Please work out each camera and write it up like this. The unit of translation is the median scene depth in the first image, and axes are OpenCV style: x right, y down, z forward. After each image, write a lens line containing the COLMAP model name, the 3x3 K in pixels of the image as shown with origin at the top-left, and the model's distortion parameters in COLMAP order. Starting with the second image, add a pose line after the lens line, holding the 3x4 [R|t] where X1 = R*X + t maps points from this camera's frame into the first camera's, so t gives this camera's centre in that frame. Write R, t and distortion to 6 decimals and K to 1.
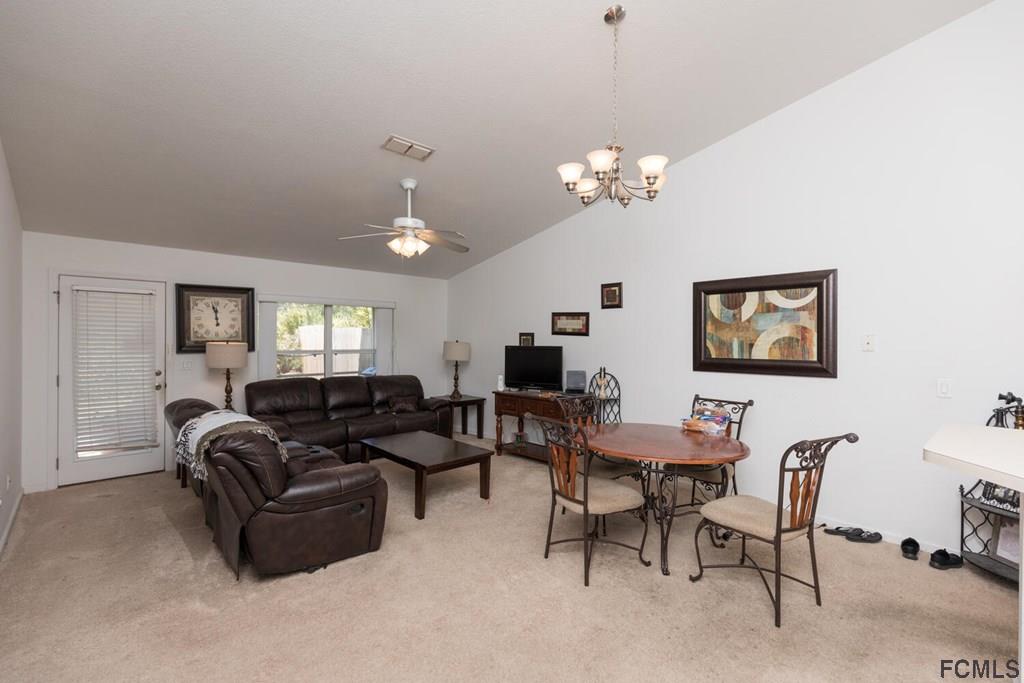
lens RADIAL K [[459.4, 0, 511.9], [0, 459.4, 335.3], [0, 0, 1]] dist [0.007969, -0.001394]
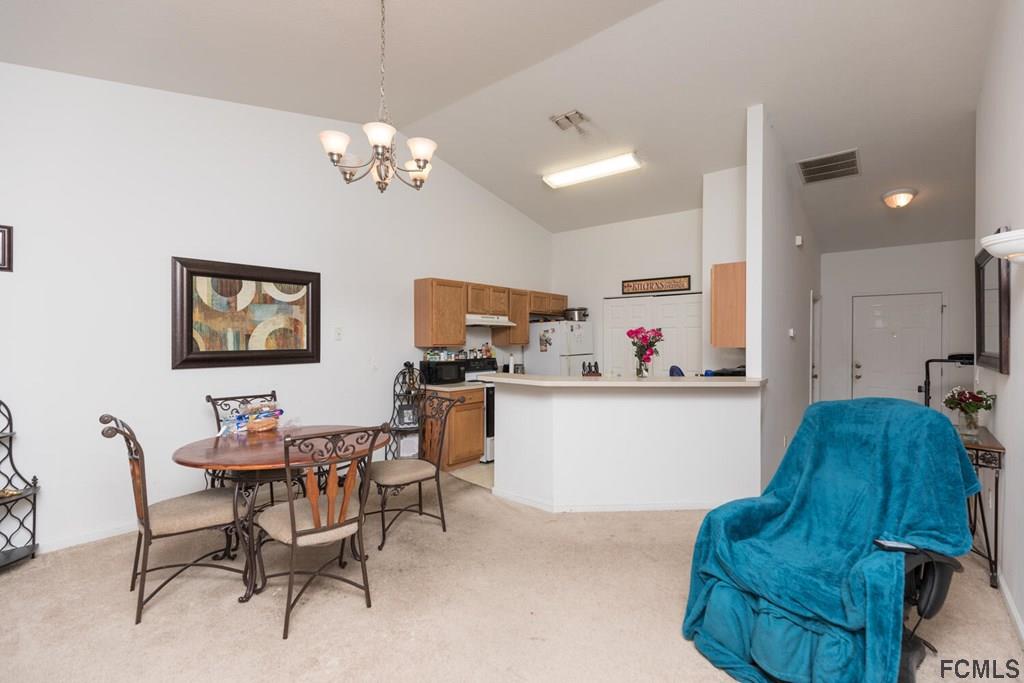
lens RADIAL K [[459.4, 0, 512.1], [0, 459.4, 342.1], [0, 0, 1]] dist [0.007969, -0.001394]
pose [[-0.119513, -0.019562, 0.992640, -0.493638], [-0.019072, 0.999667, 0.017404, 0.006752], [-0.992649, -0.016852, -0.119846, 0.554028]]
